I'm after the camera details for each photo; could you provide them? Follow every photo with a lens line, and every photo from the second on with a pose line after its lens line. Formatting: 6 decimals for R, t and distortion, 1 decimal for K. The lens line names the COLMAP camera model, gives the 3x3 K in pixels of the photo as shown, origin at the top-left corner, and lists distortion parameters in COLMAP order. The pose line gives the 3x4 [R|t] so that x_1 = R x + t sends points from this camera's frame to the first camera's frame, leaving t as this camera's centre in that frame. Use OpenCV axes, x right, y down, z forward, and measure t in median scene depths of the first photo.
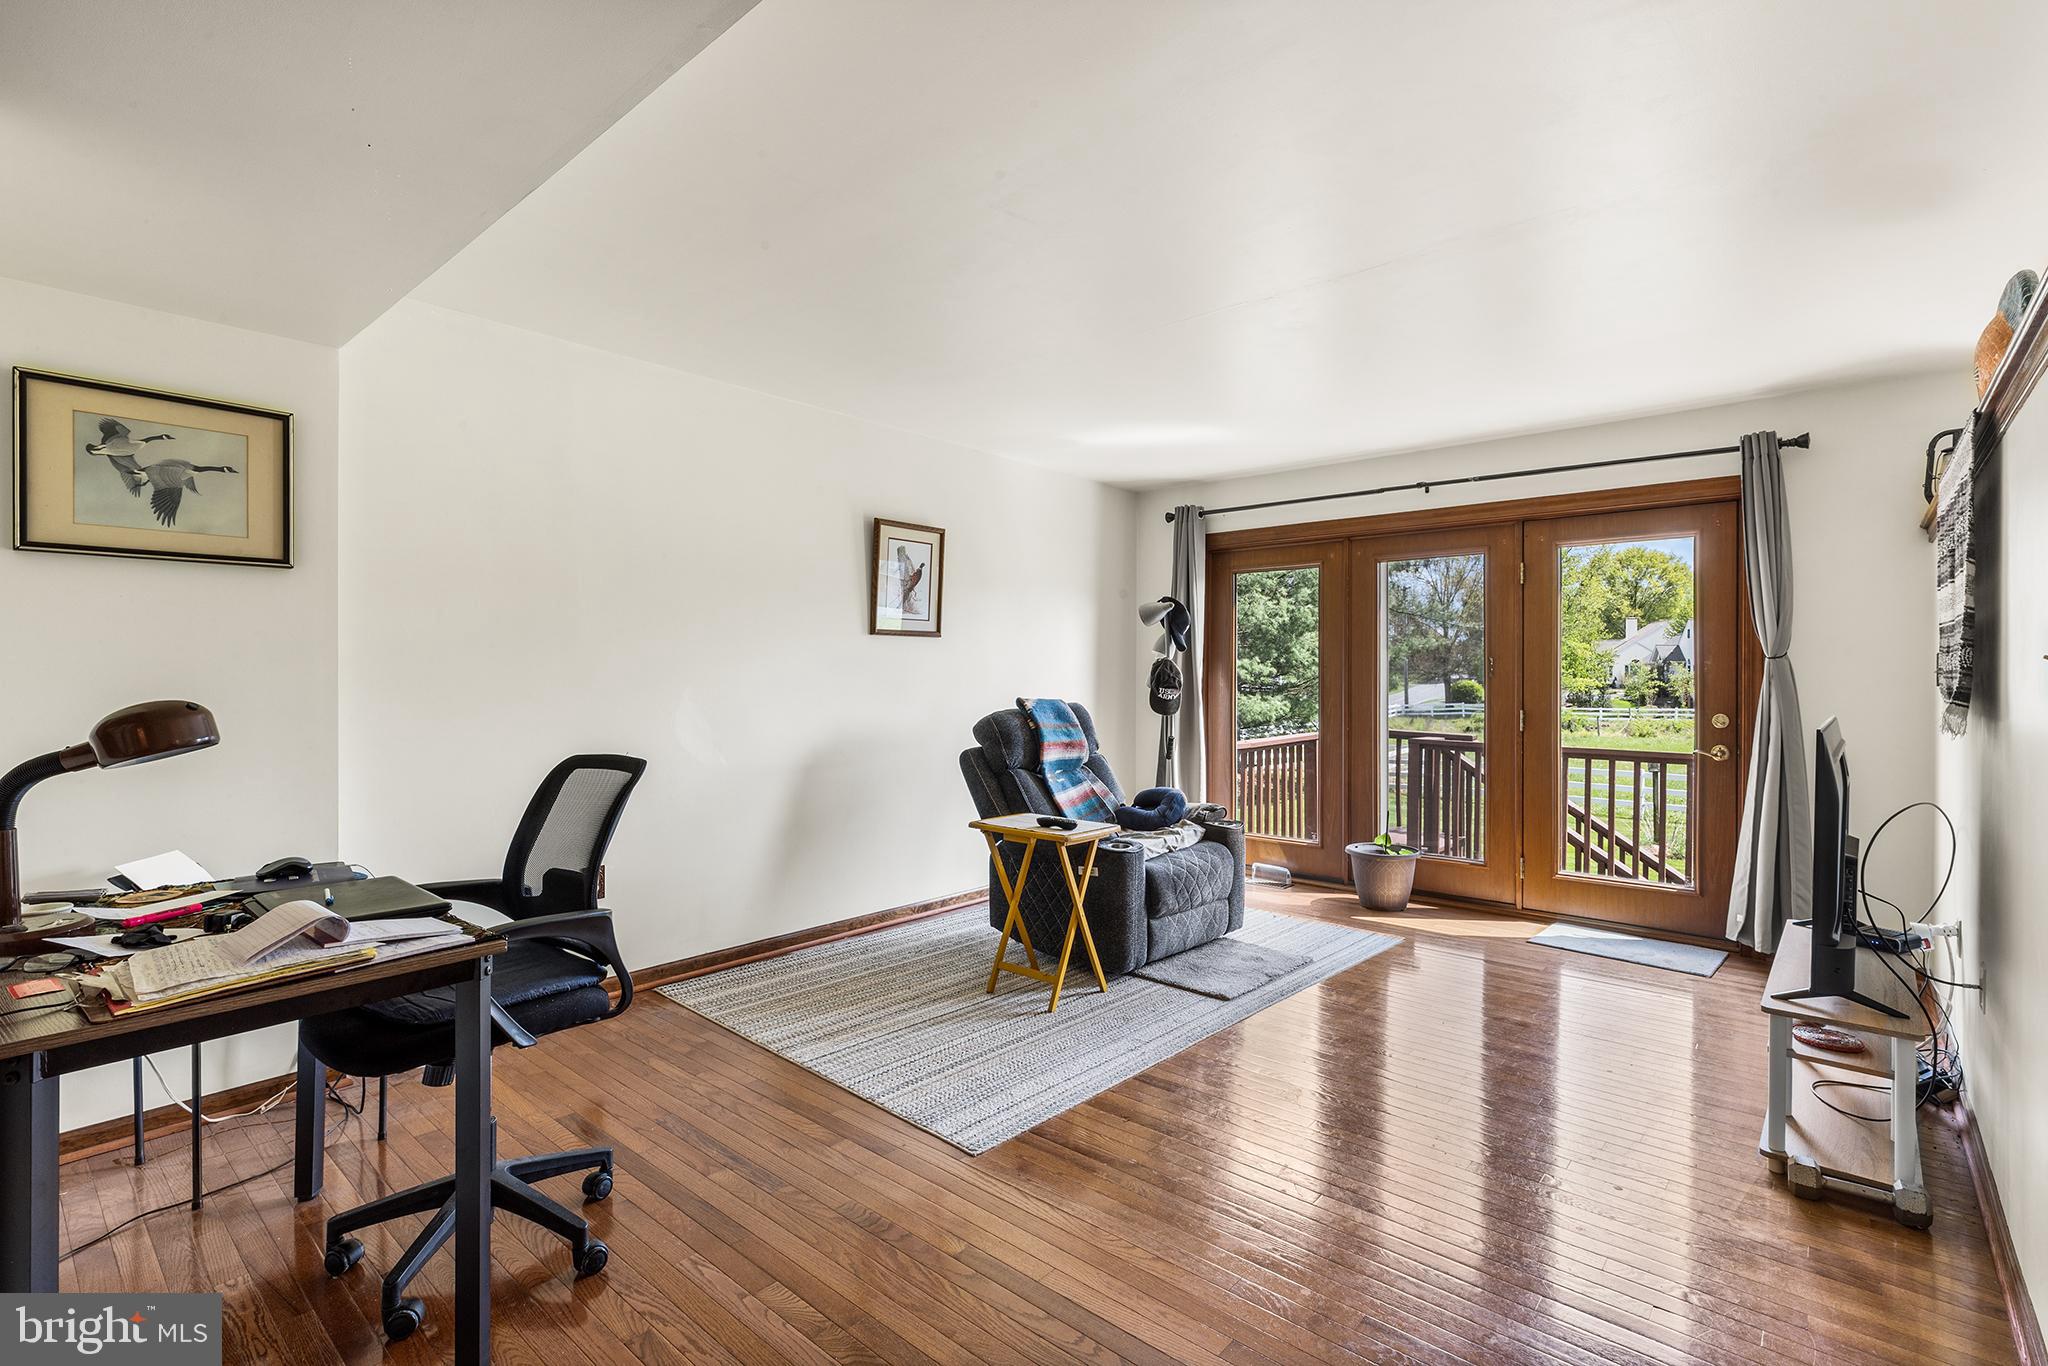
lens RADIAL K [[939.2, 0, 1025.4], [0, 939.2, 678.9], [0, 0, 1]] dist [0.005896, -0.000270]
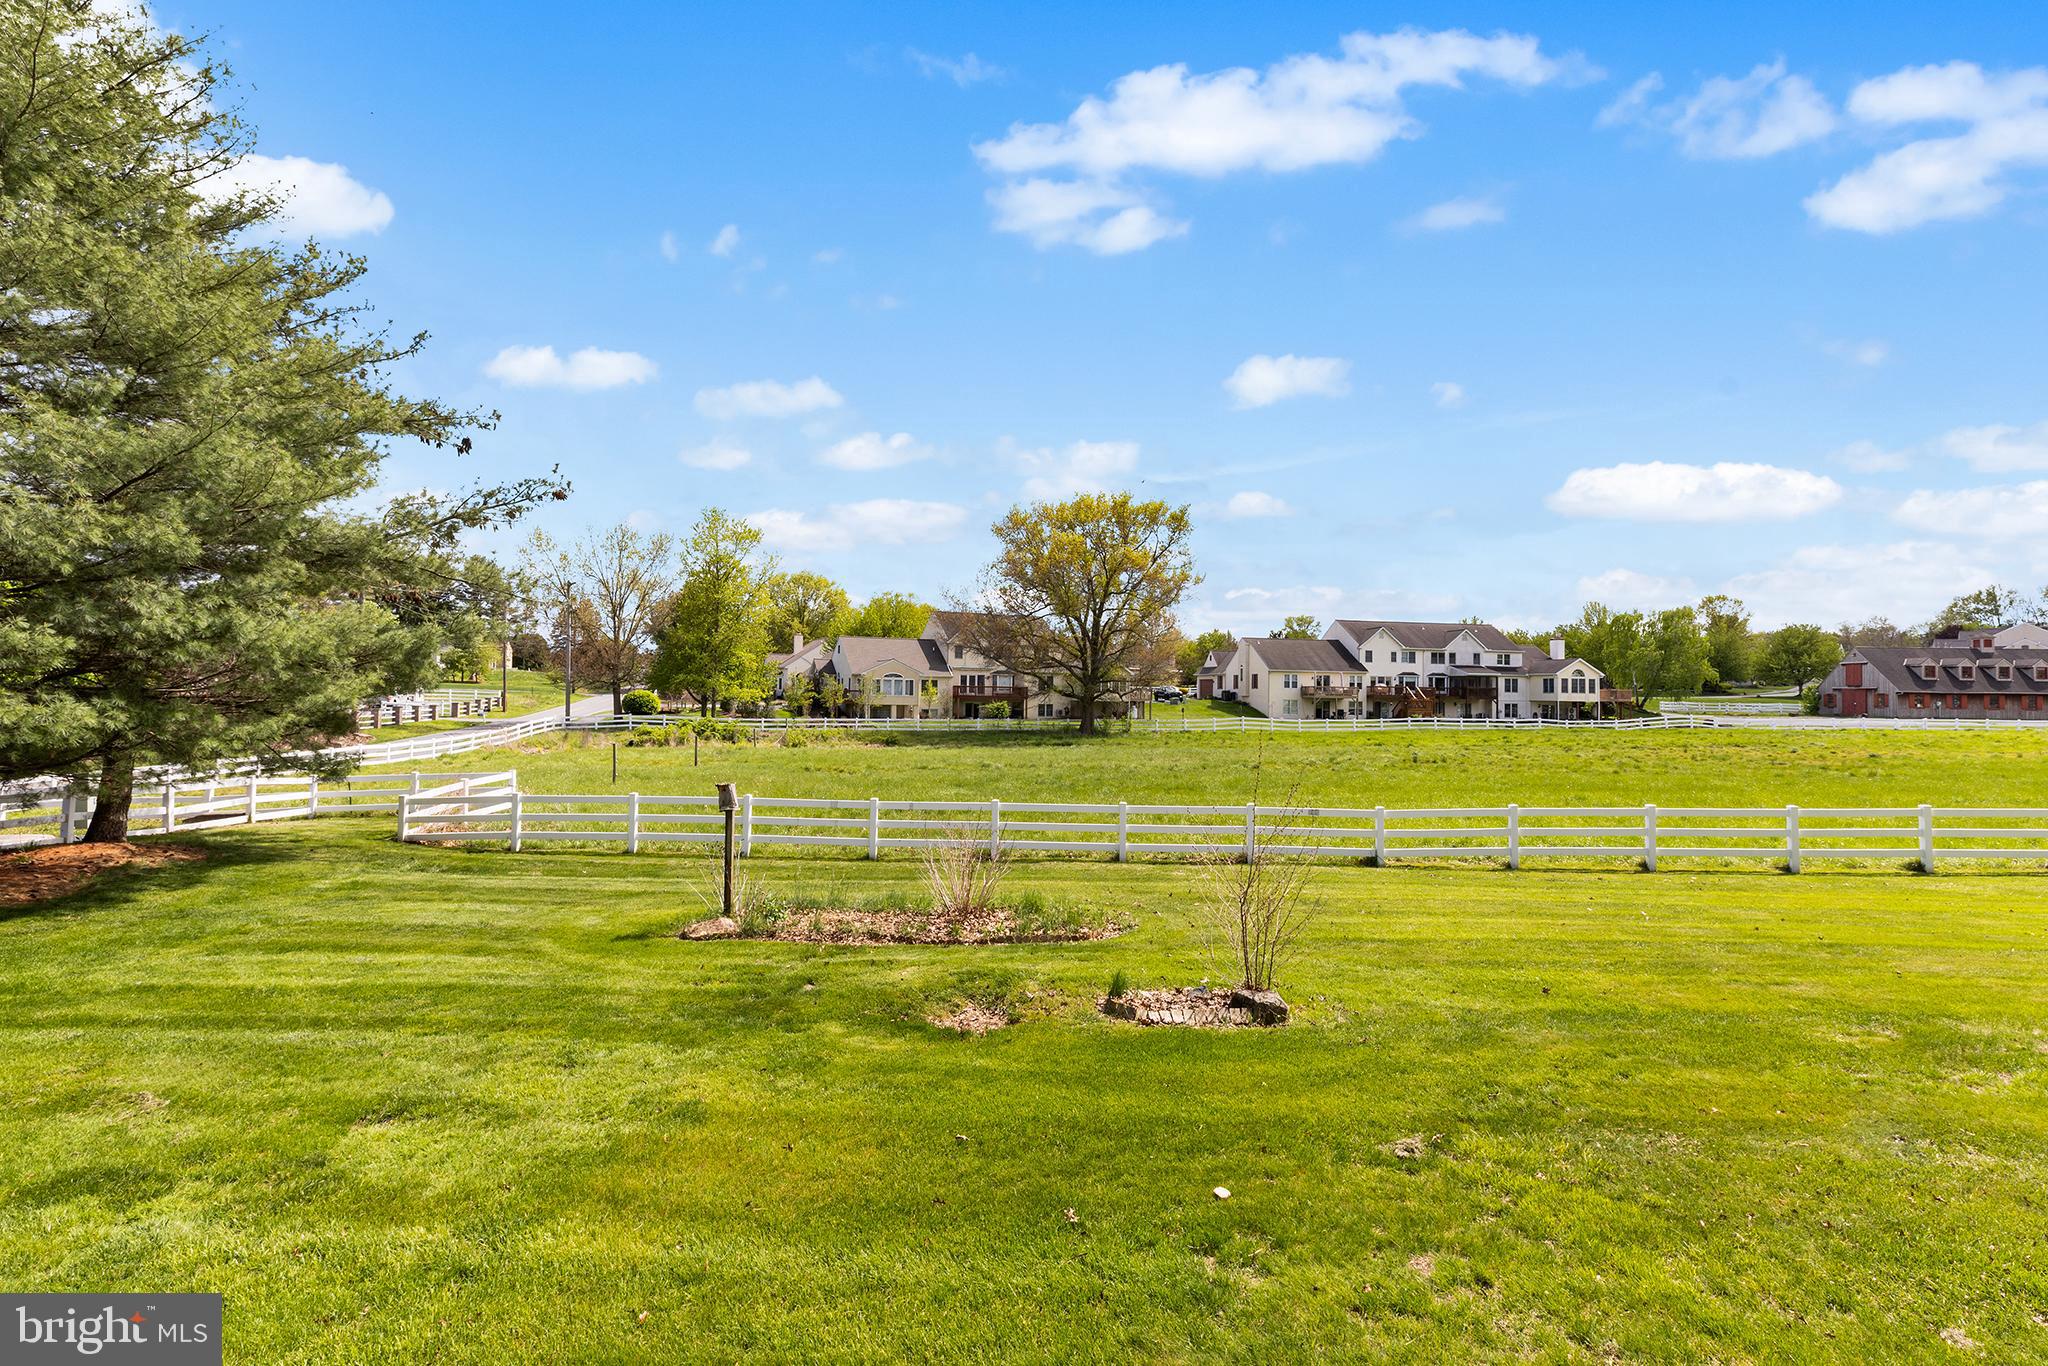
lens RADIAL K [[939.2, 0, 1029.3], [0, 939.2, 673.3], [0, 0, 1]] dist [0.005896, -0.000270]
pose [[0.693919, 0.026105, 0.719579, 1.310016], [-0.013644, 0.999640, -0.023107, 0.031842], [-0.719923, 0.006216, 0.694026, 1.518578]]
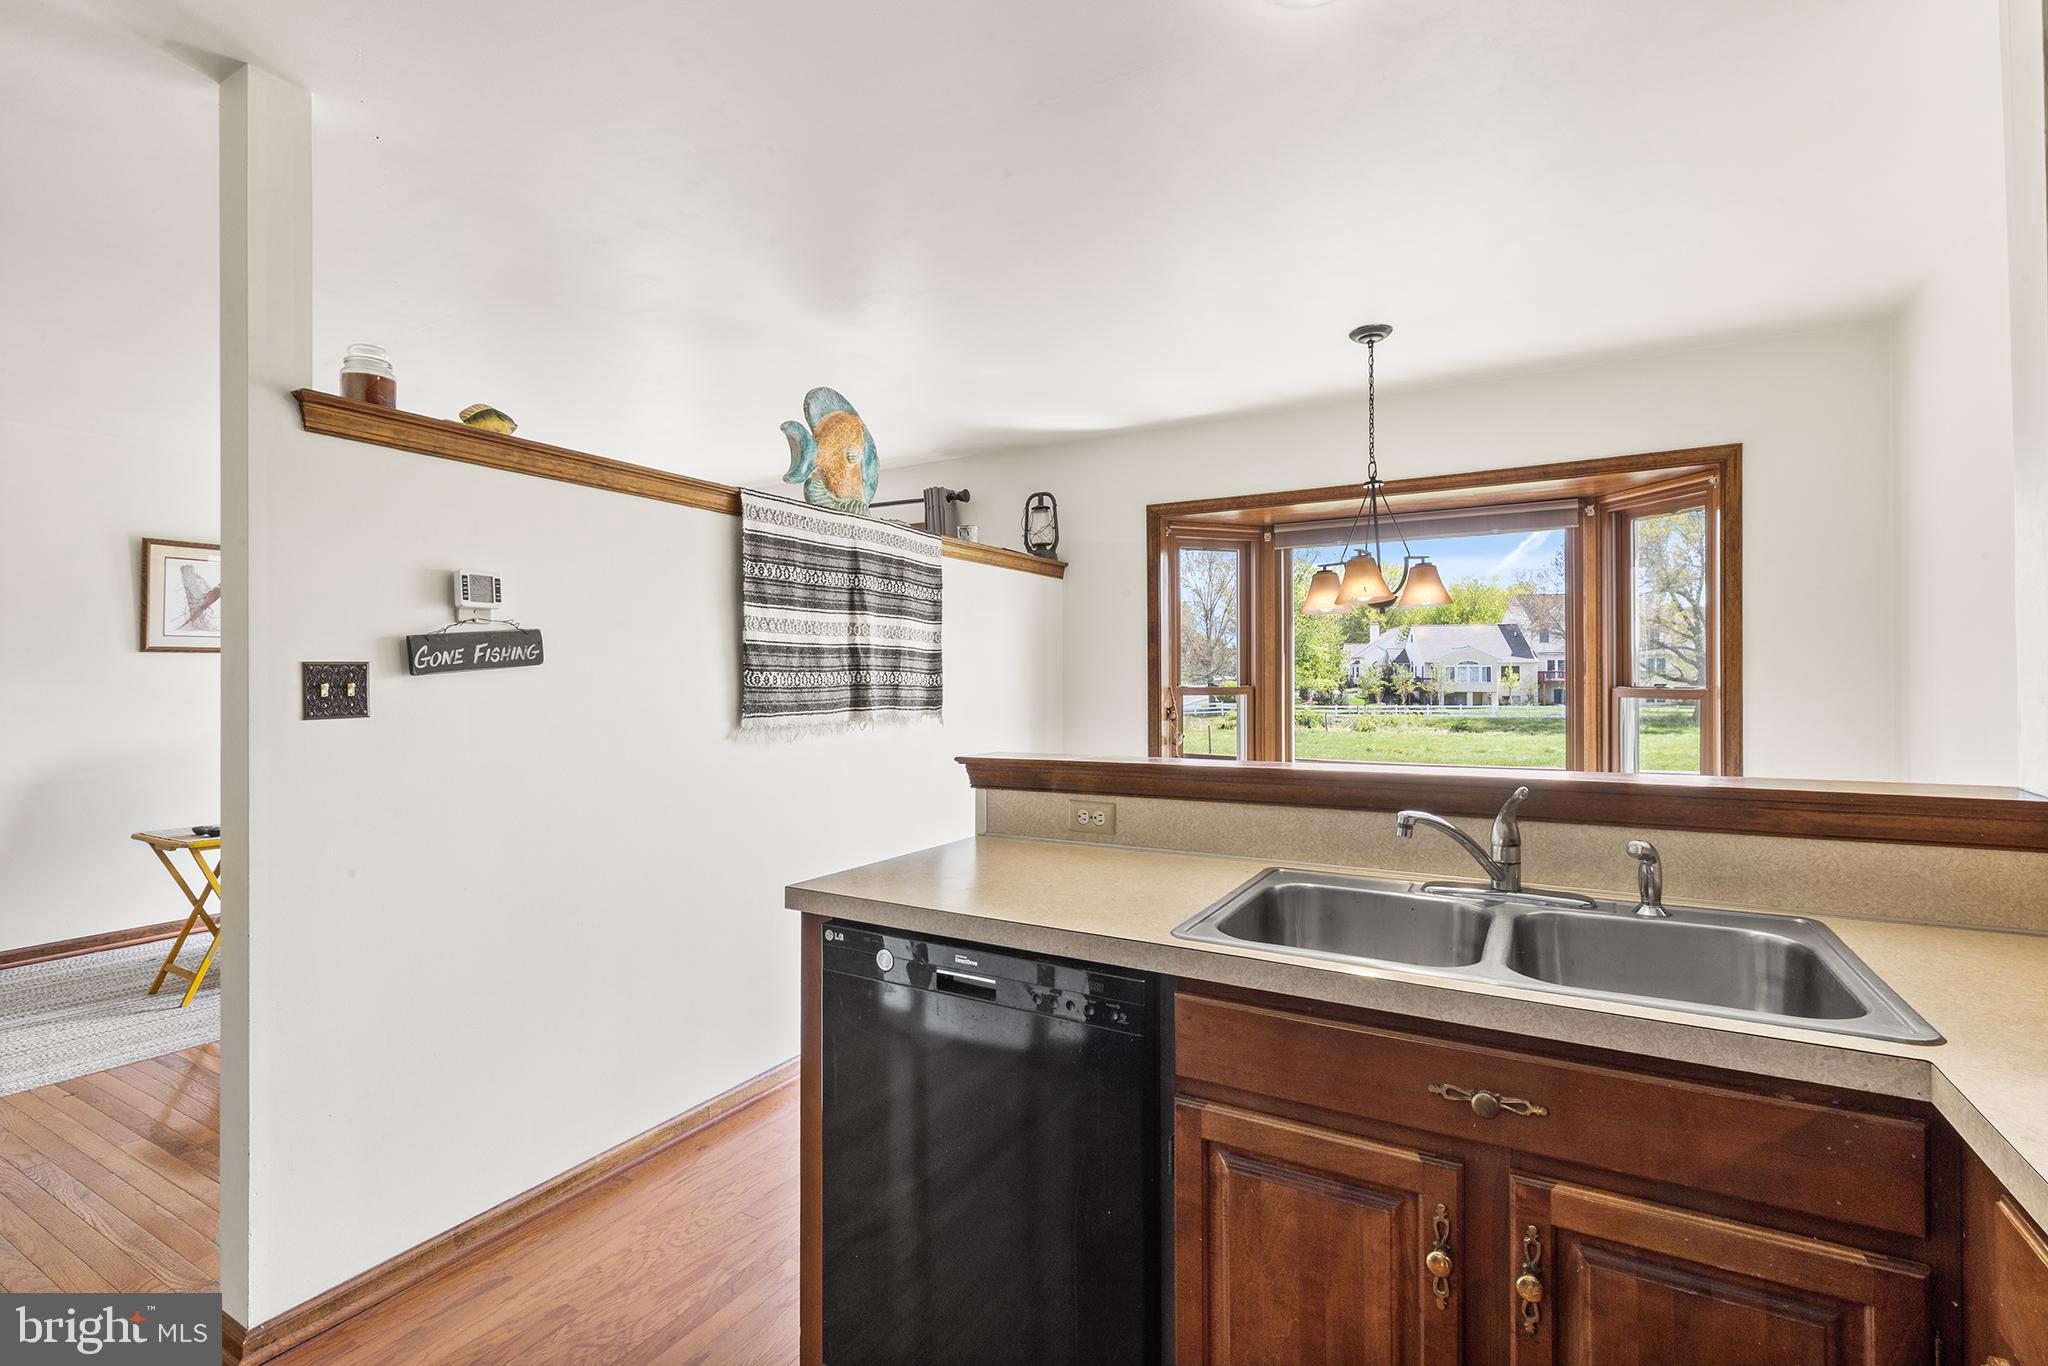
lens RADIAL K [[939.2, 0, 1011.9], [0, 939.2, 671.3], [0, 0, 1]] dist [0.005896, -0.000270]
pose [[0.983004, -0.003519, 0.183549, 0.562604], [0.005418, 0.999937, -0.009844, -0.010373], [-0.183502, 0.010671, 0.982961, -0.175504]]
